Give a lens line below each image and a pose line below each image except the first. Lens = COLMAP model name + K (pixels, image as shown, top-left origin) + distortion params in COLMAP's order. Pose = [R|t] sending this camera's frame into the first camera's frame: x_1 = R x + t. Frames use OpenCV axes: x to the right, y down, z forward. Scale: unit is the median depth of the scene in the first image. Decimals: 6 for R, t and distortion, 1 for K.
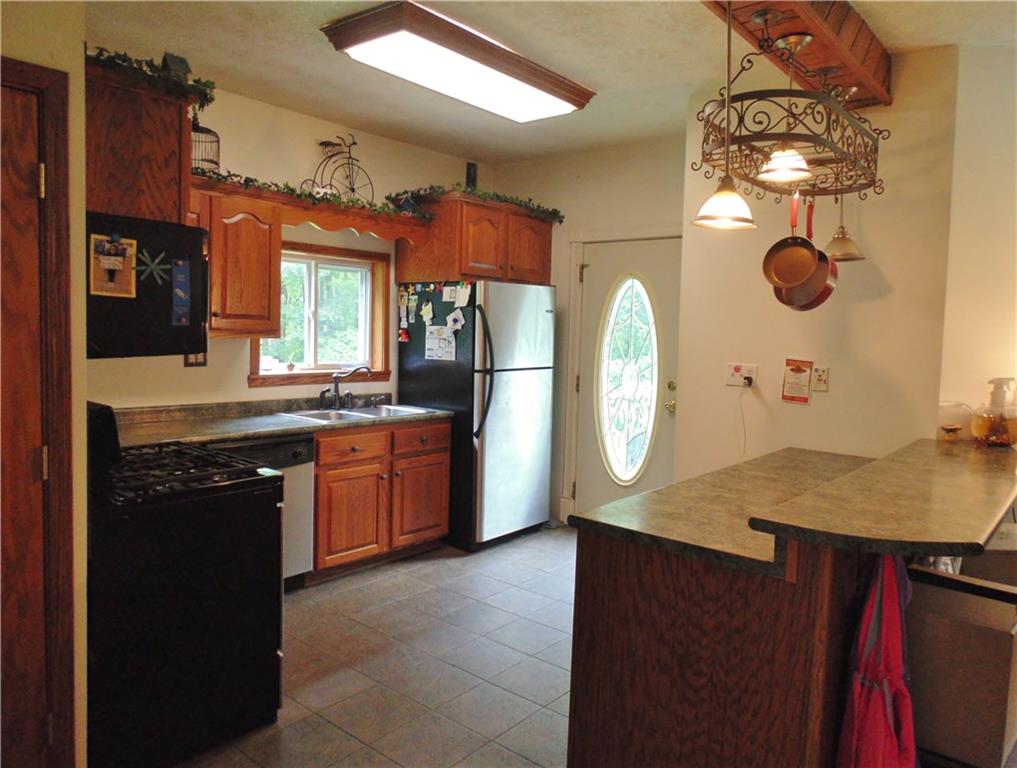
lens RADIAL K [[719.8, 0, 541.1], [0, 719.8, 383.6], [0, 0, 1]] dist [-0.002905, -0.000161]
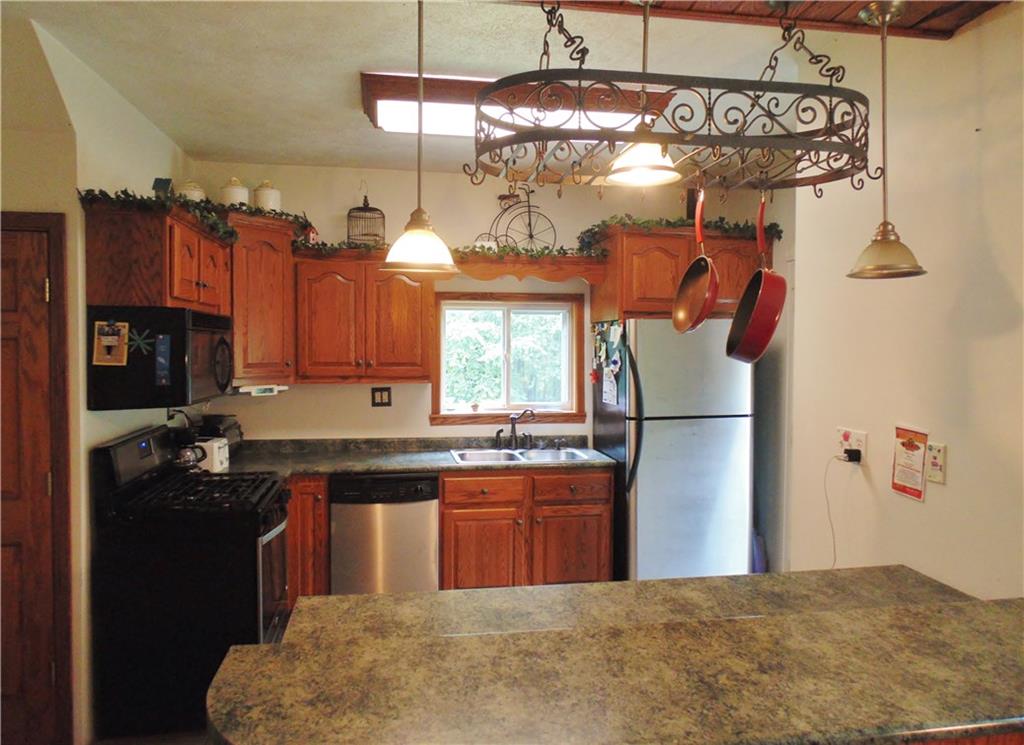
lens RADIAL K [[724.1, 0, 530.8], [0, 724.1, 364.9], [0, 0, 1]] dist [-0.007369, -0.001457]
pose [[0.747099, -0.005134, -0.664693, 0.476809], [-0.031747, 0.998553, -0.043396, -0.046094], [0.663955, 0.053523, 0.745855, 0.266668]]
